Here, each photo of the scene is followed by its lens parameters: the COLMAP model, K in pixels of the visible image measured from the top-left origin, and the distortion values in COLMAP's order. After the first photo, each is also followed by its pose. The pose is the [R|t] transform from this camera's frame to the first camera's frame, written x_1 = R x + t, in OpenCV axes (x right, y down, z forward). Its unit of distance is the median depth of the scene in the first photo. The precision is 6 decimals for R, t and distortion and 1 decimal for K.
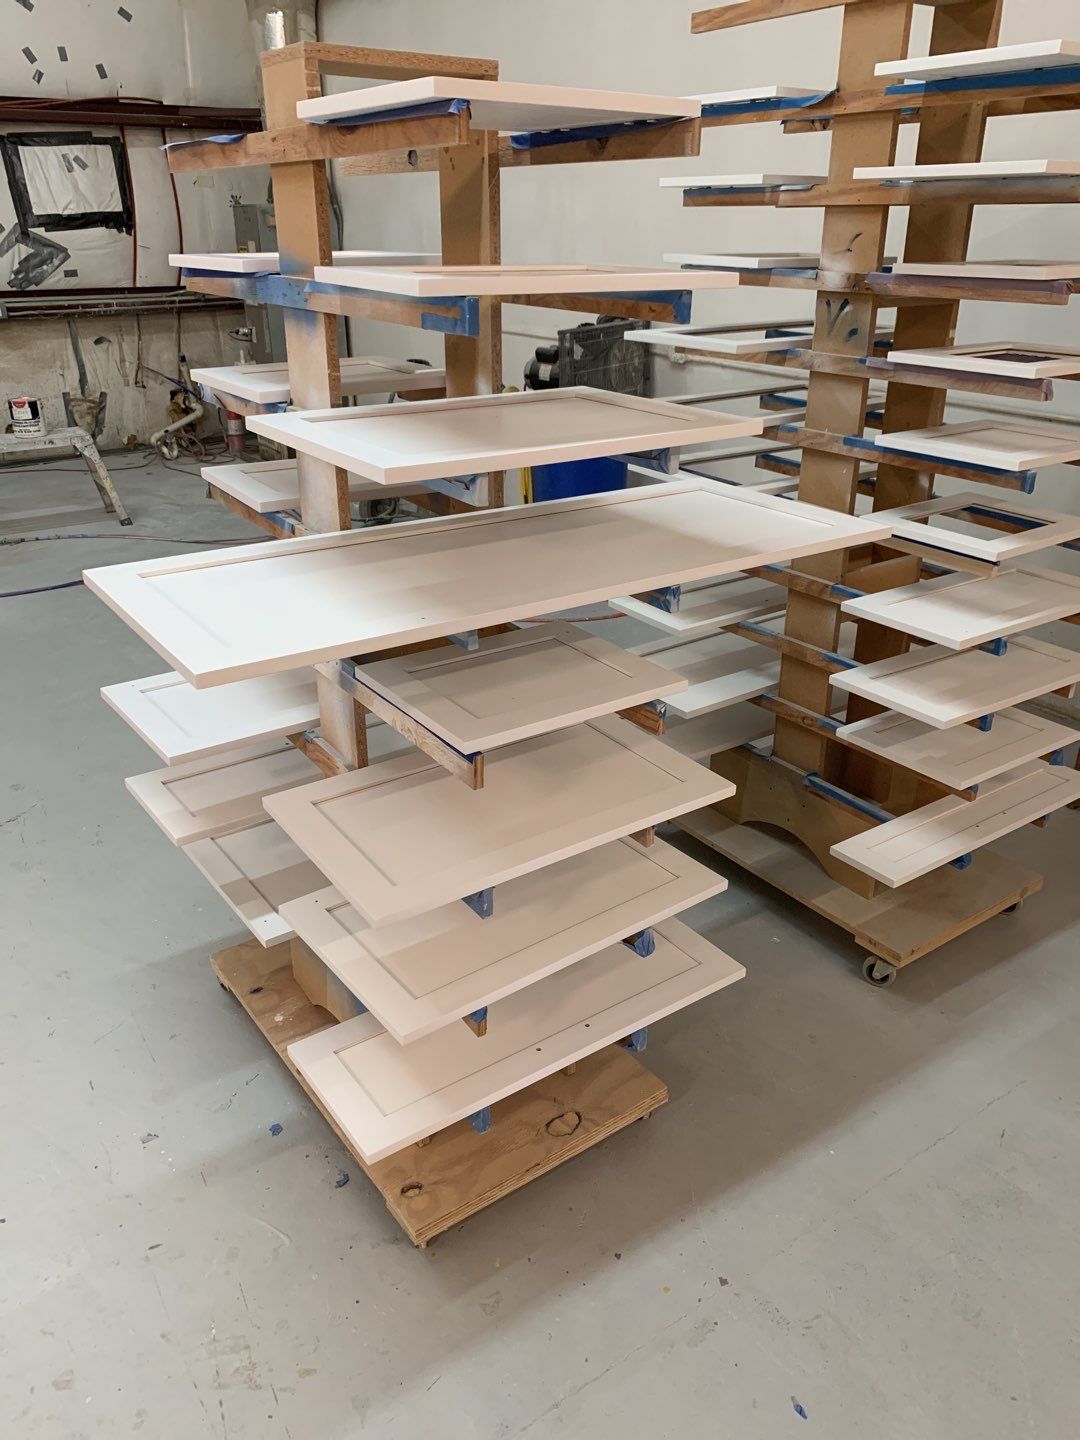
lens RADIAL K [[1095.3, 0, 545.9], [0, 1095.3, 718.5], [0, 0, 1]] dist [0.026817, -0.023348]
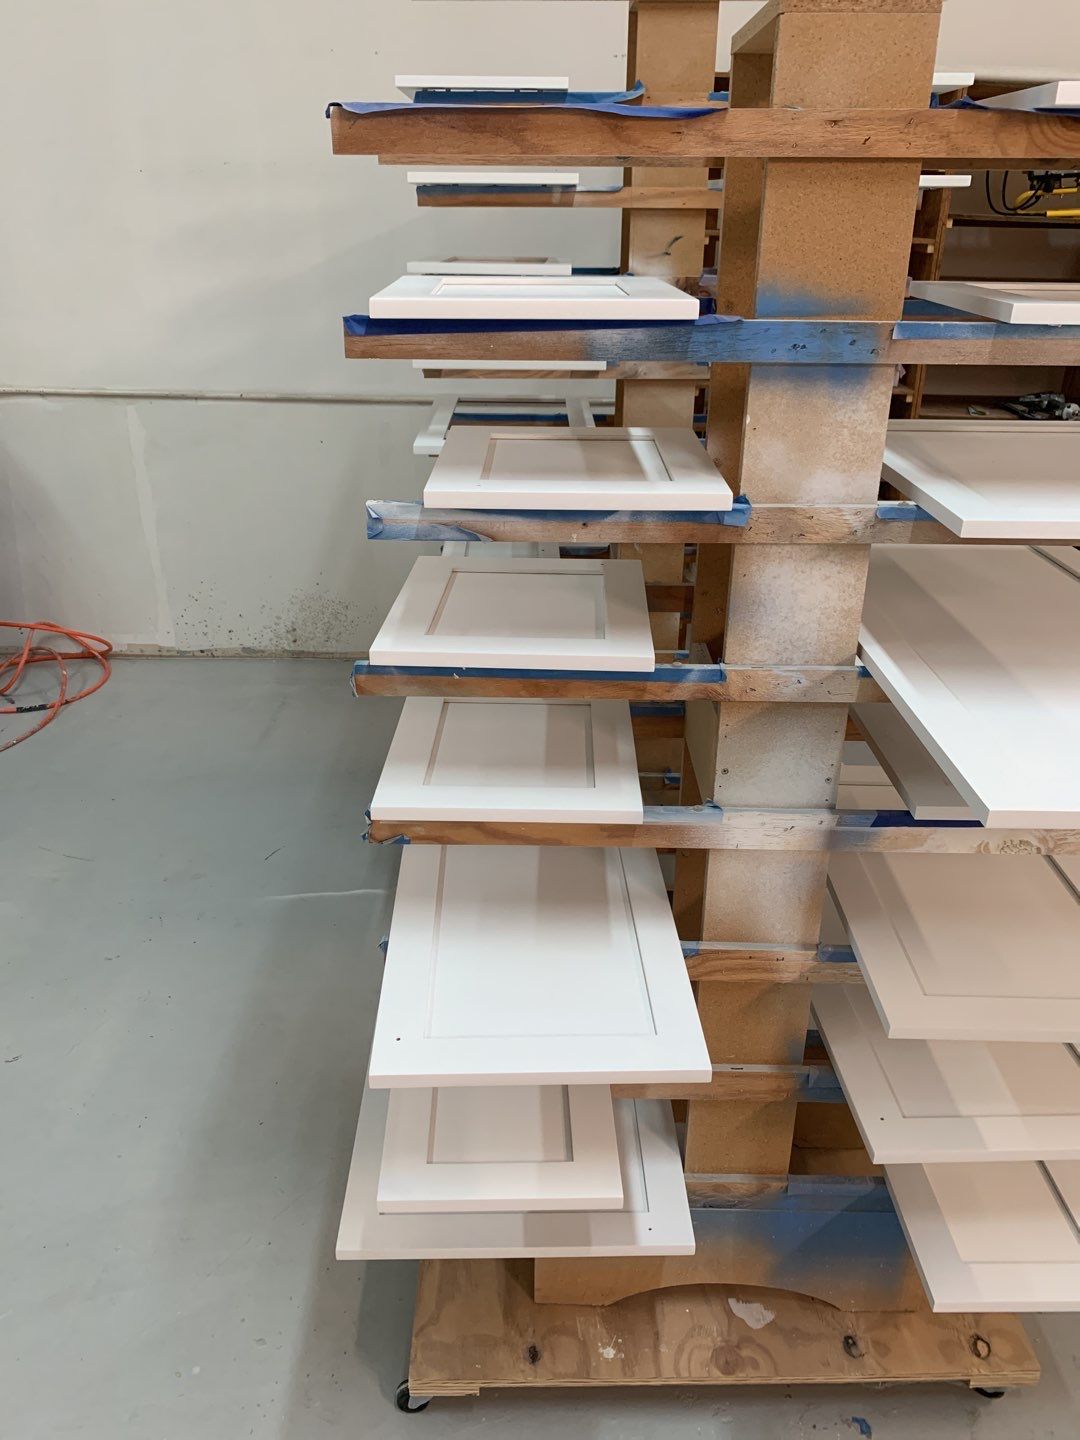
lens RADIAL K [[1095.3, 0, 544.8], [0, 1095.3, 707.4], [0, 0, 1]] dist [0.026817, -0.023348]
pose [[0.576180, -0.337360, 0.744449, -0.657569], [0.334016, 0.928498, 0.162247, -0.243959], [-0.745956, 0.155175, 0.647666, 0.505462]]
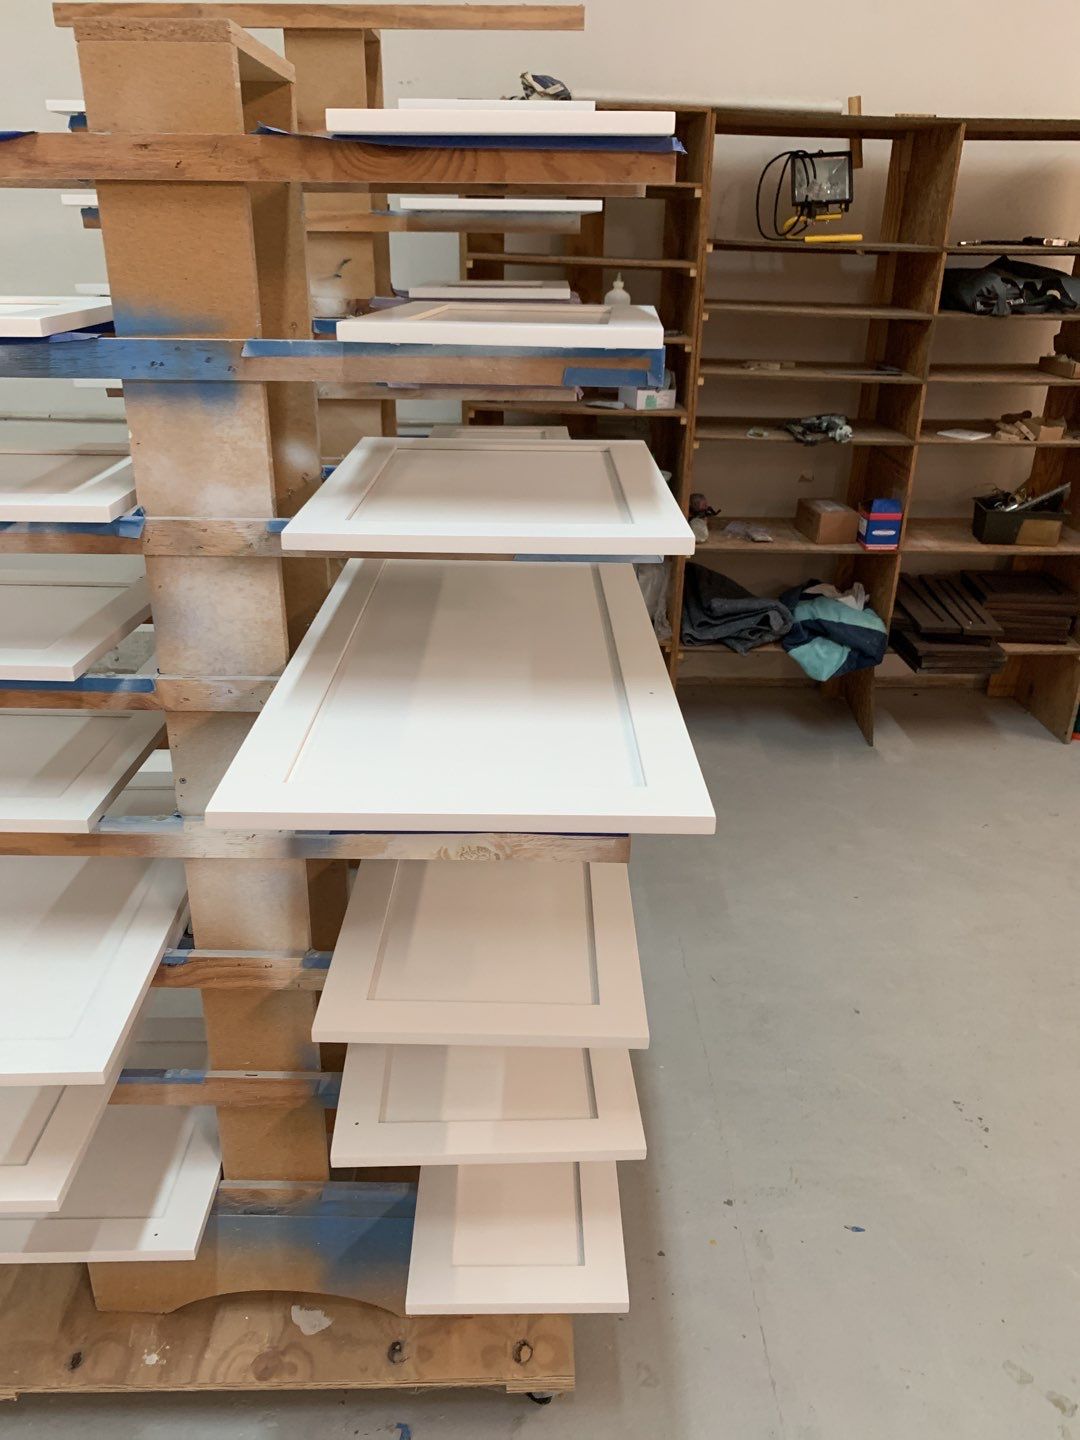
lens RADIAL K [[1095.3, 0, 542.9], [0, 1095.3, 717.7], [0, 0, 1]] dist [0.026817, -0.023348]
pose [[0.575969, -0.328362, 0.748624, -0.498546], [0.333102, 0.930576, 0.151892, -0.140878], [-0.746527, 0.161883, 0.645361, 0.278666]]
